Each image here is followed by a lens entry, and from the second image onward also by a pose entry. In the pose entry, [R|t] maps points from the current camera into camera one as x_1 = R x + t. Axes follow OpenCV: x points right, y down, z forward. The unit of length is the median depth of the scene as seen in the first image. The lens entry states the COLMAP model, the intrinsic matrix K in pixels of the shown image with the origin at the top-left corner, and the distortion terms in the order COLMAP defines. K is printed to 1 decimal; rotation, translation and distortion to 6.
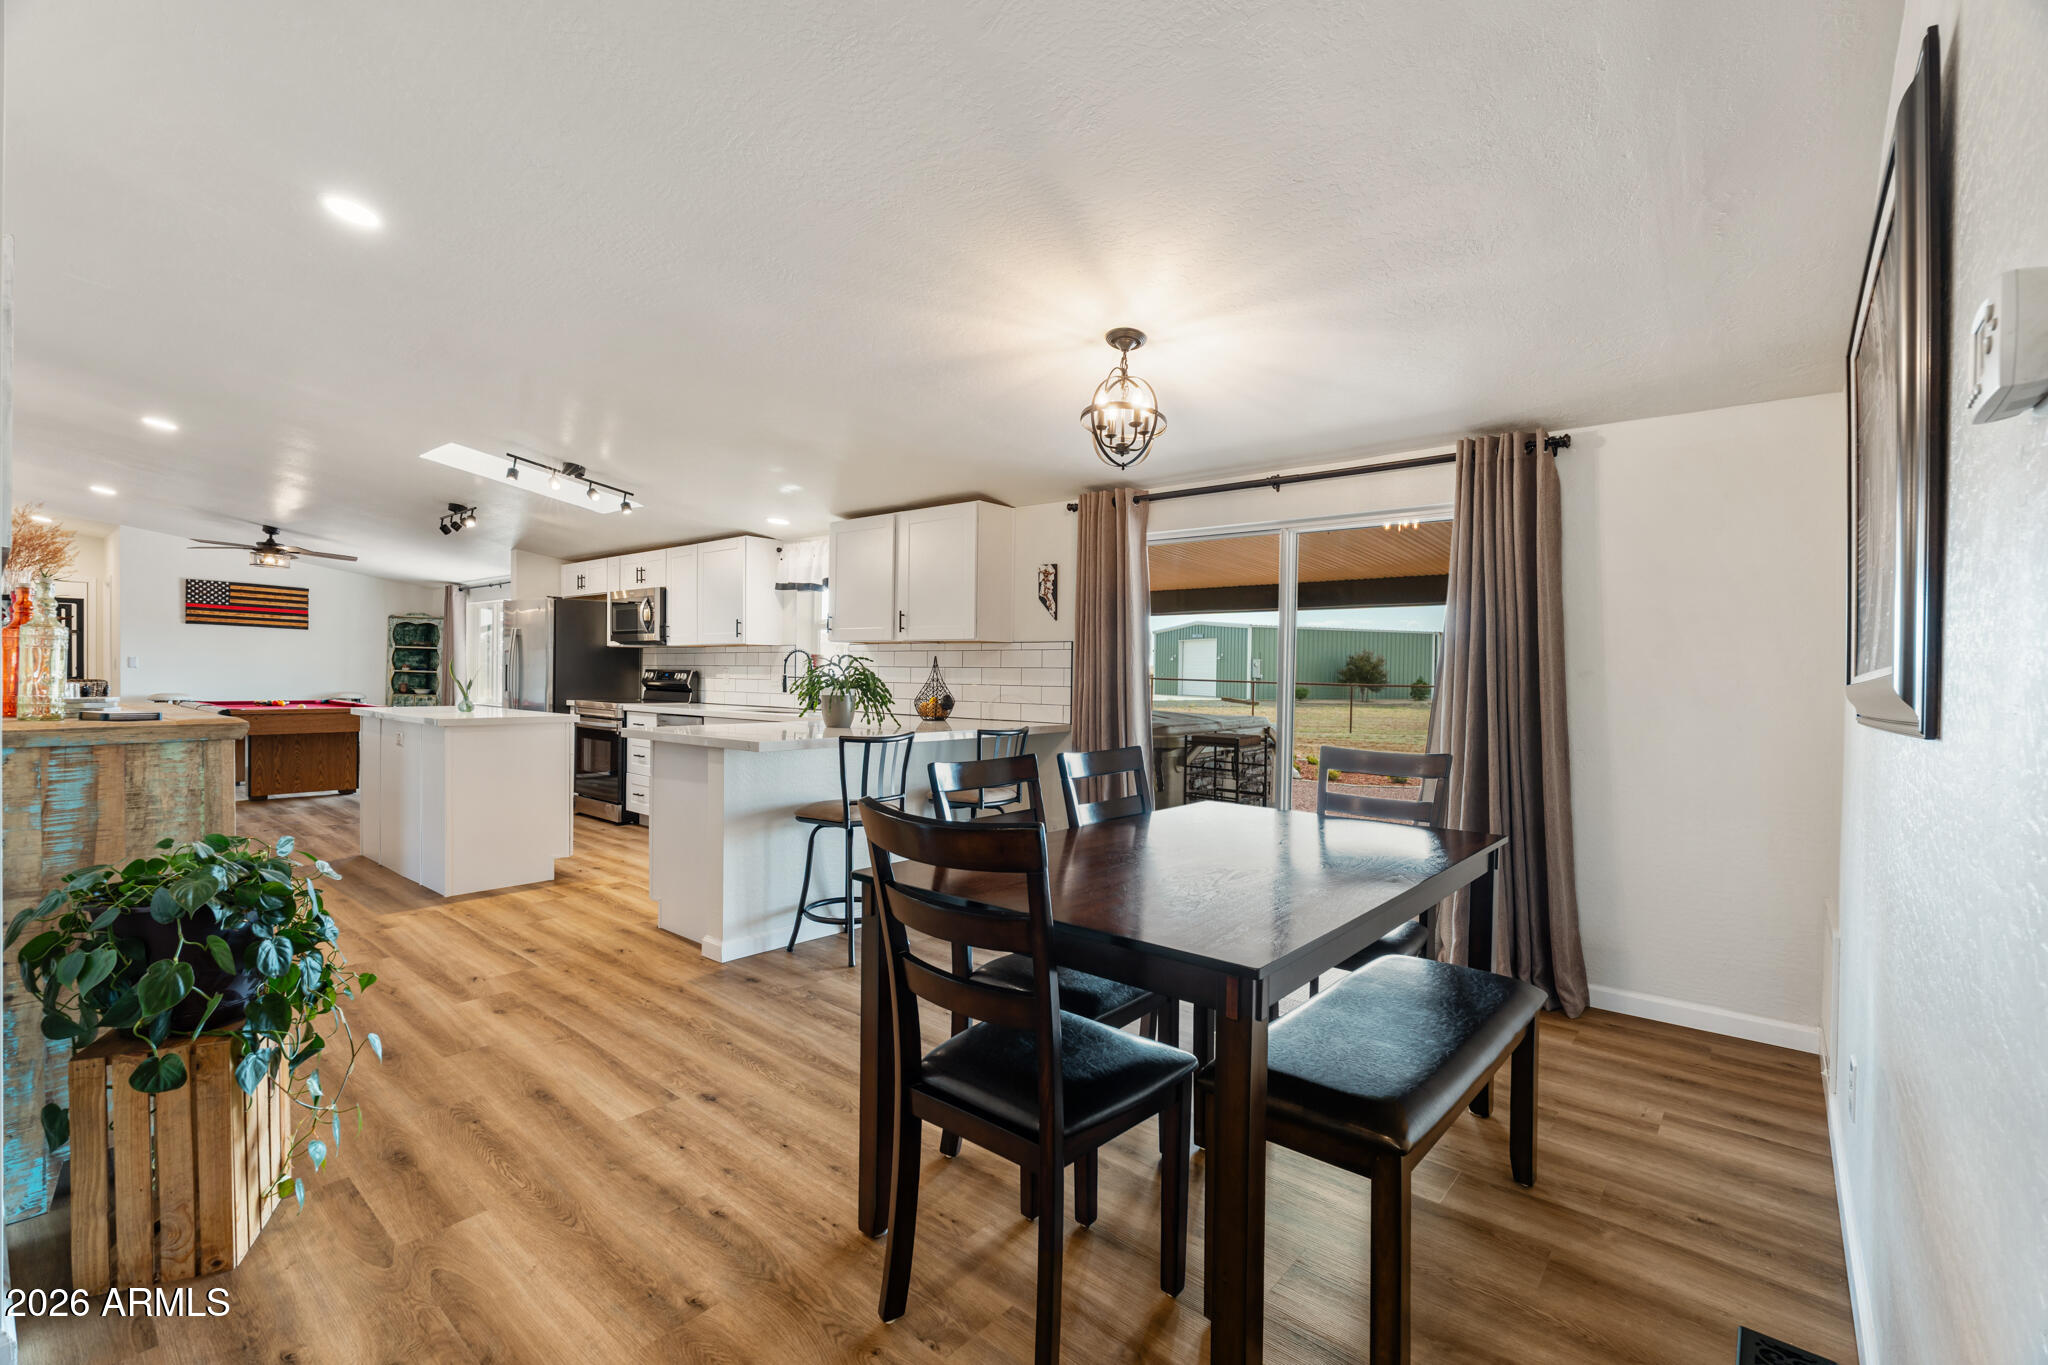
lens RADIAL K [[899.5, 0, 1017.5], [0, 899.5, 688.6], [0, 0, 1]] dist [-0.003472, 0.000256]
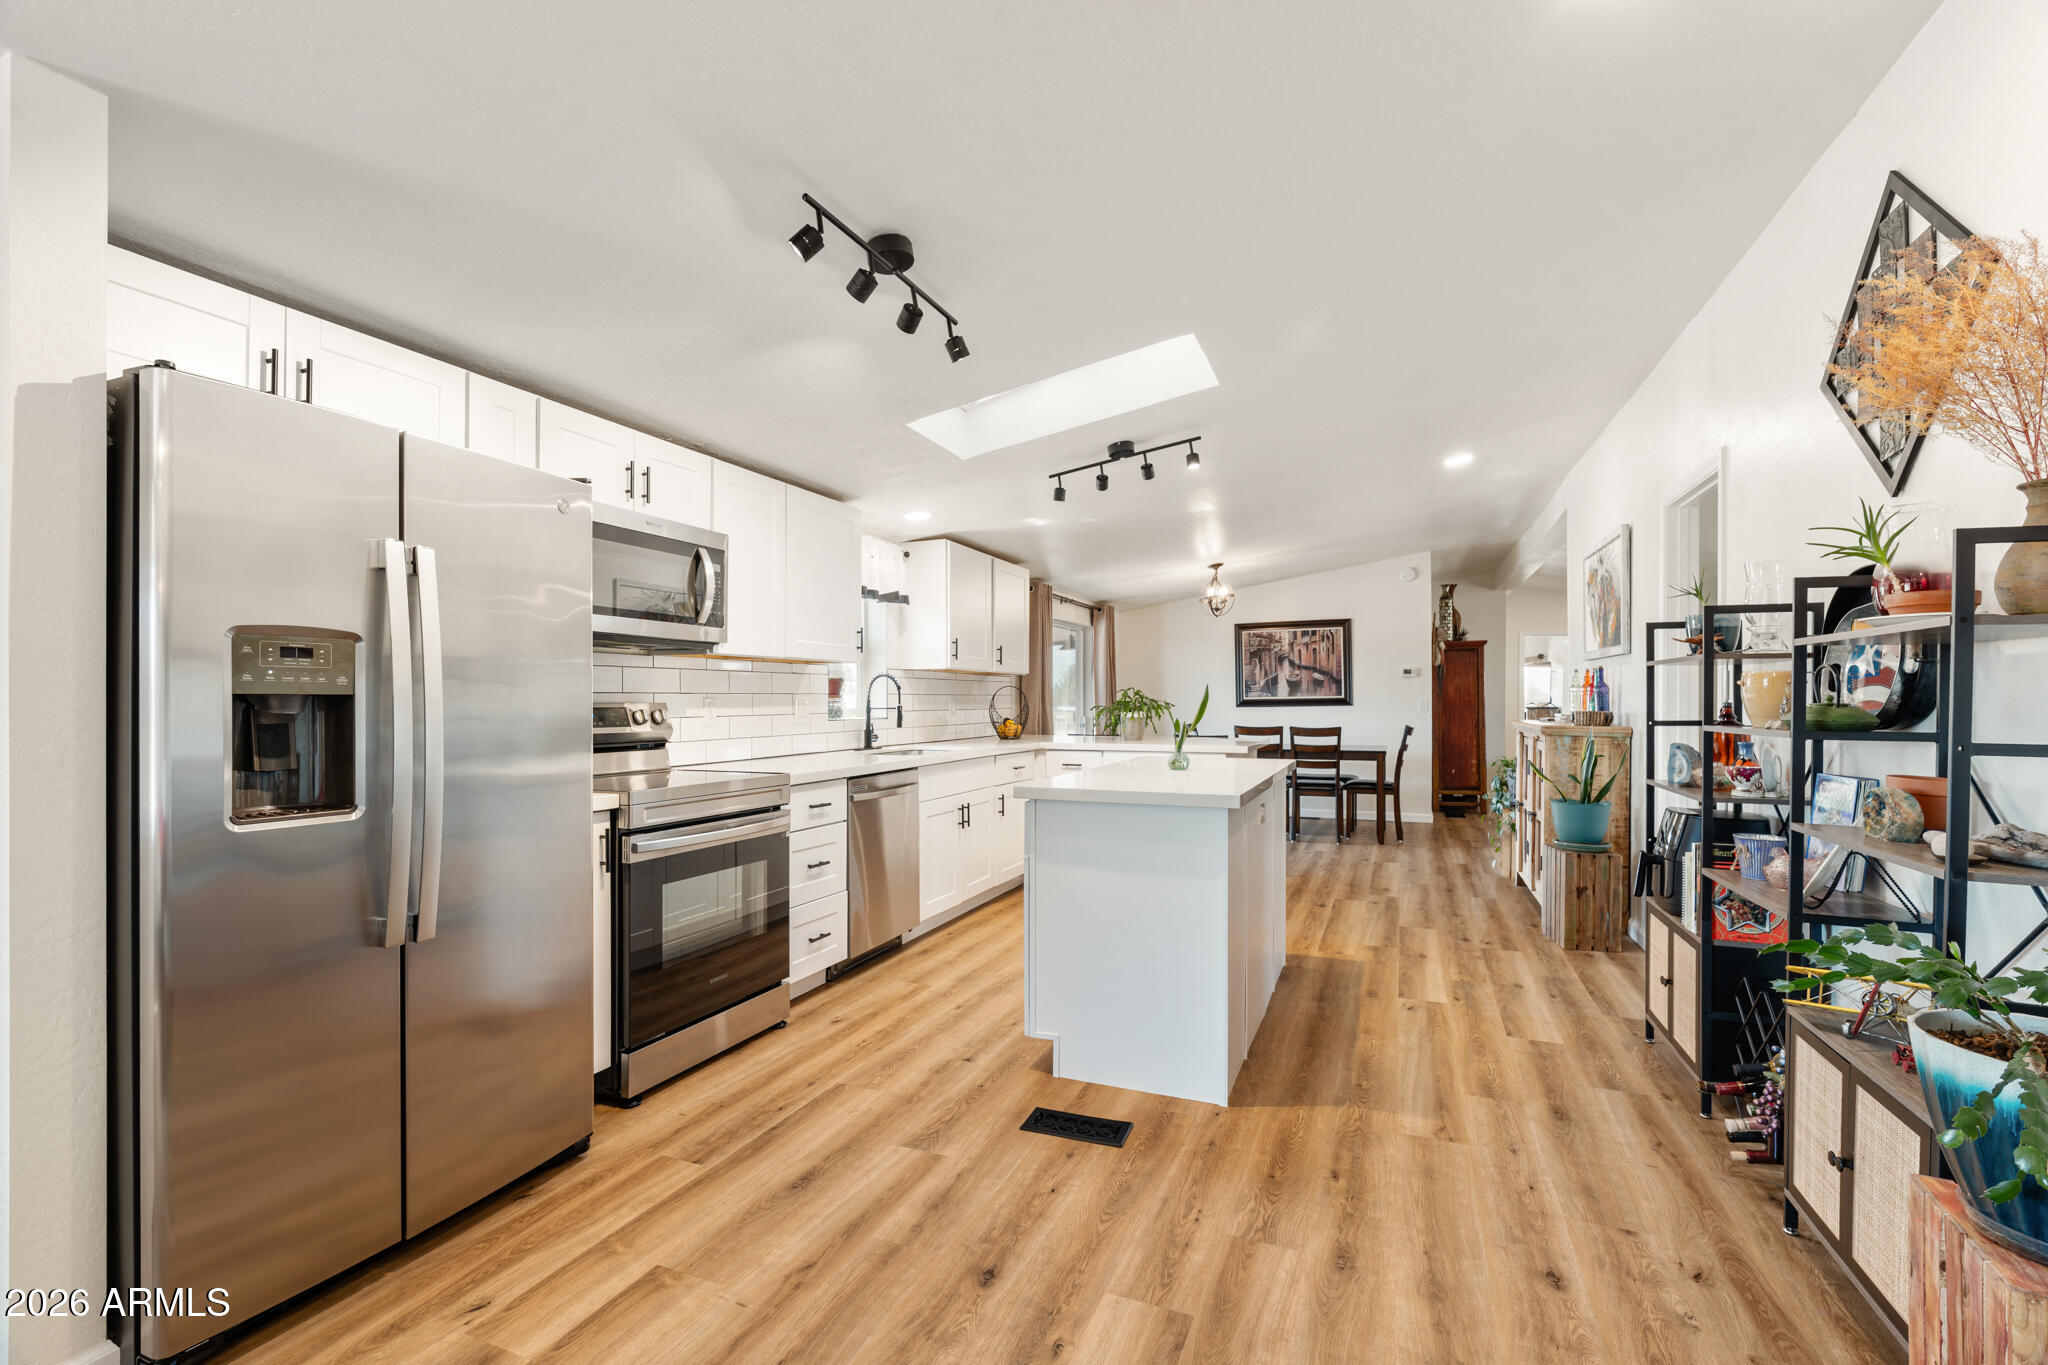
lens RADIAL K [[899.5, 0, 1017.5], [0, 899.5, 688.6], [0, 0, 1]] dist [-0.003472, 0.000256]
pose [[-0.306329, -0.004515, 0.951915, -1.000020], [0.011776, 0.999894, 0.008532, -0.033631], [-0.951853, 0.013824, -0.306243, 1.089004]]
